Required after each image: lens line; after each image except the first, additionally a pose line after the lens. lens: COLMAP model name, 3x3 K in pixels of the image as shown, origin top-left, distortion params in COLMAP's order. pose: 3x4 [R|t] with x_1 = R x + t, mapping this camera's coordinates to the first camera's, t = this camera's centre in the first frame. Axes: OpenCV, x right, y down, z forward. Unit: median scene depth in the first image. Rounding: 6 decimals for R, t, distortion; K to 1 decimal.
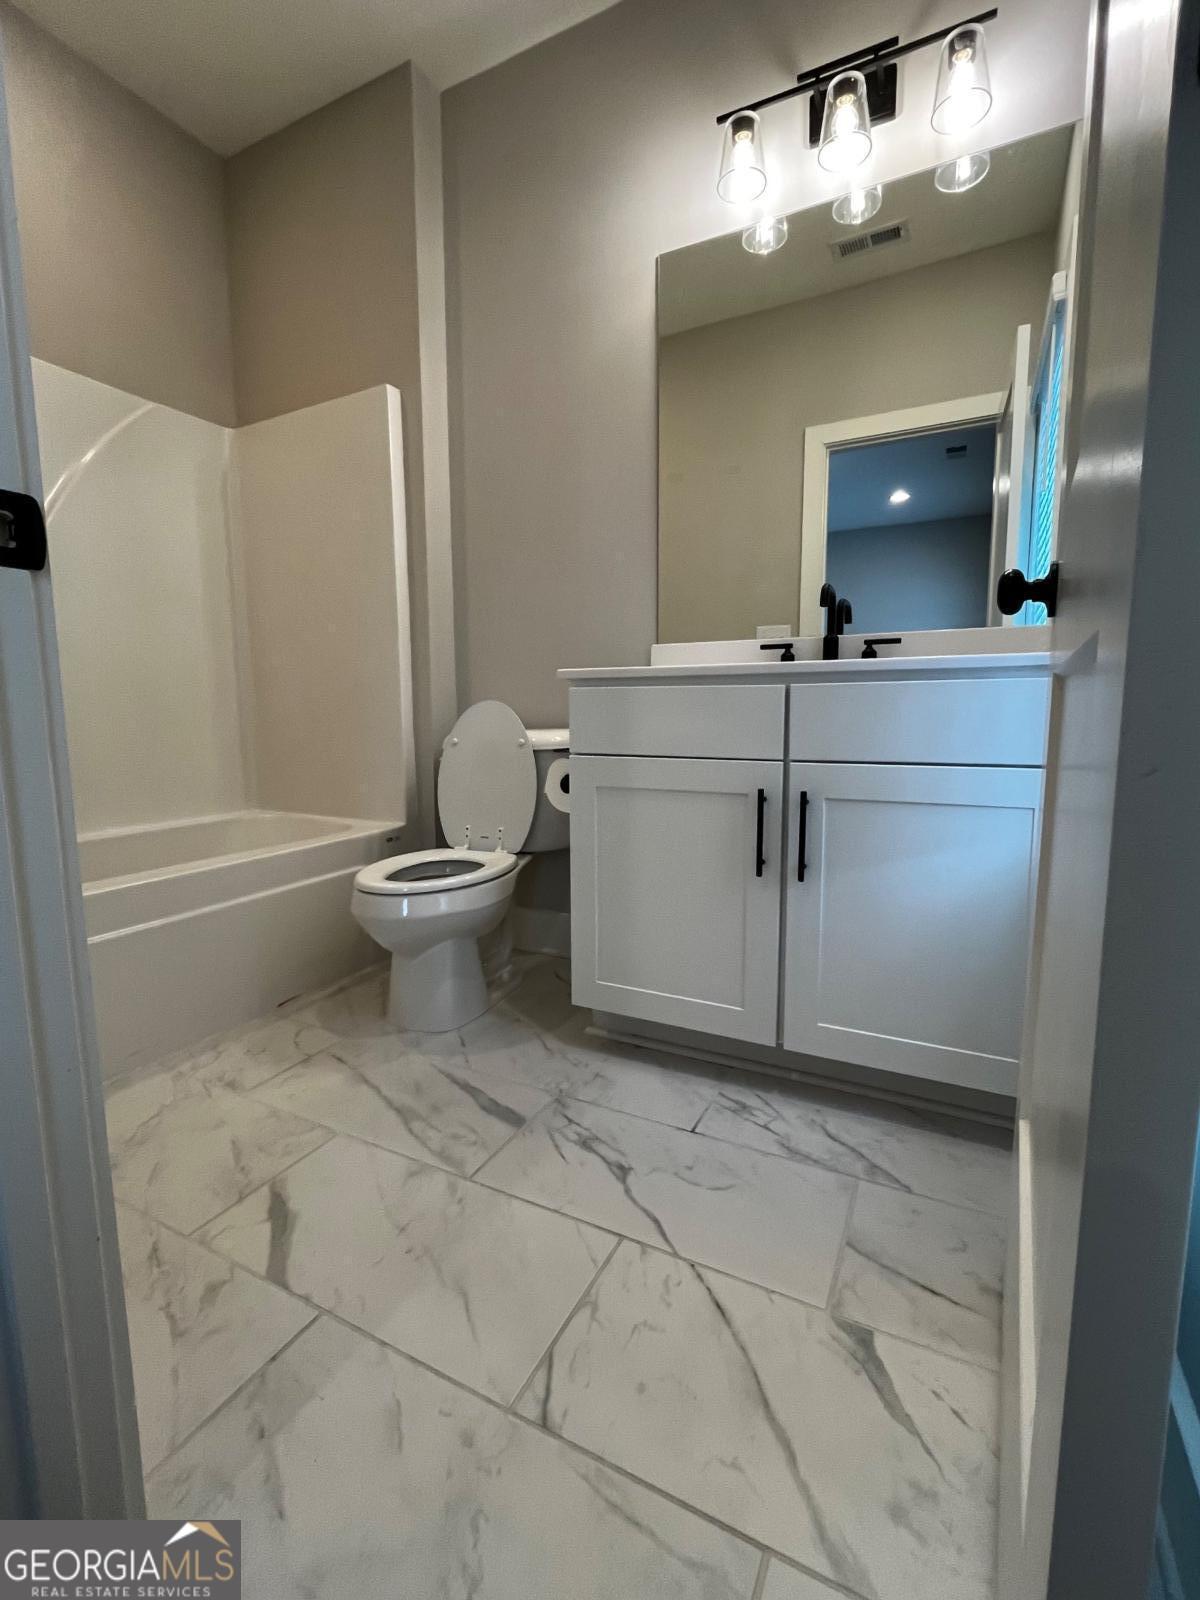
lens RADIAL K [[708.5, 0, 600.0], [0, 708.5, 800.0], [0, 0, 1]] dist [0.000086, -0.000023]
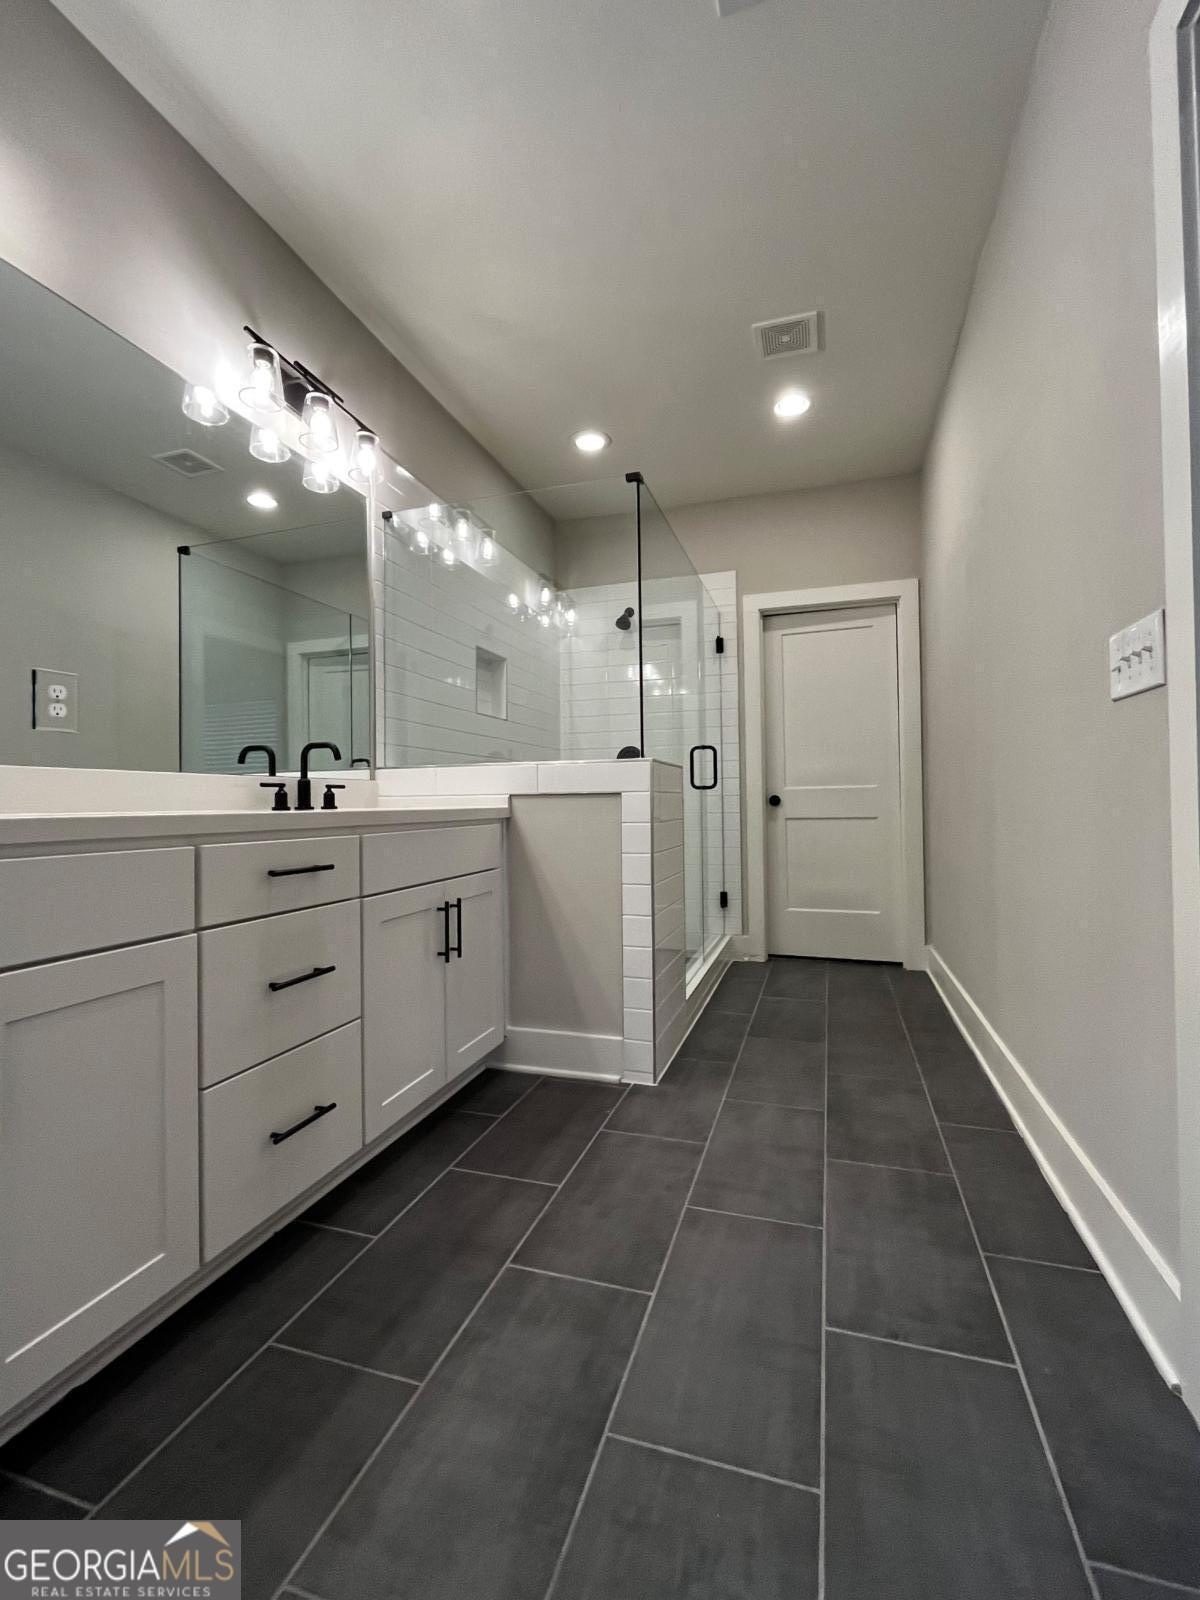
lens RADIAL K [[708.5, 0, 600.0], [0, 708.5, 800.0], [0, 0, 1]] dist [0.000086, -0.000023]
pose [[-0.157173, 0.010803, 0.987512, -0.987496], [0.139781, 0.990117, 0.011416, -0.142709], [-0.977629, 0.139830, -0.157130, 0.717636]]
